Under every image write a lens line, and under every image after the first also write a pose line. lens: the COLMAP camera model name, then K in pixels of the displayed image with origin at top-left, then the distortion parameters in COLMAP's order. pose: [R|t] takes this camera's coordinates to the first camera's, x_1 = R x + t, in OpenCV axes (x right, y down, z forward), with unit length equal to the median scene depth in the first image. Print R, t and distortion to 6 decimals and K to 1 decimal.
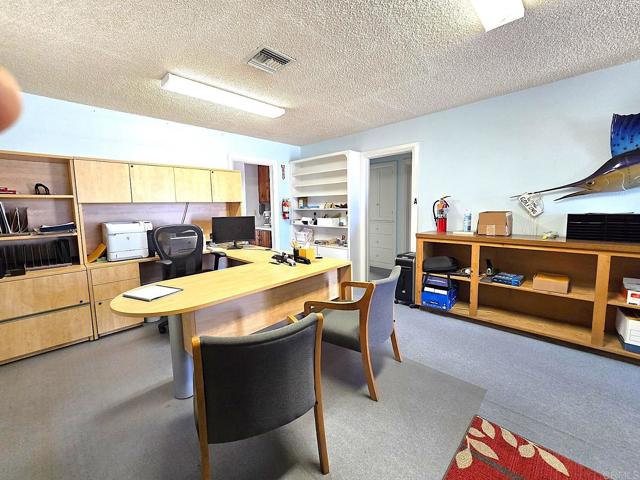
lens RADIAL K [[265.3, 0, 319.8], [0, 265.3, 234.5], [0, 0, 1]] dist [-0.007084, 0.000639]
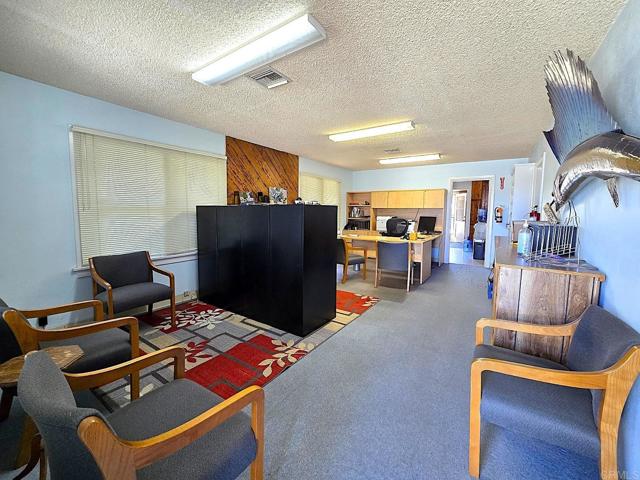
lens RADIAL K [[265.3, 0, 320.0], [0, 265.3, 237.3], [0, 0, 1]] dist [-0.007084, 0.000639]
pose [[0.175018, 0.119467, -0.977290, 1.730651], [-0.116635, 0.988137, 0.099905, -0.029828], [0.977632, 0.096501, 0.186876, -0.032330]]
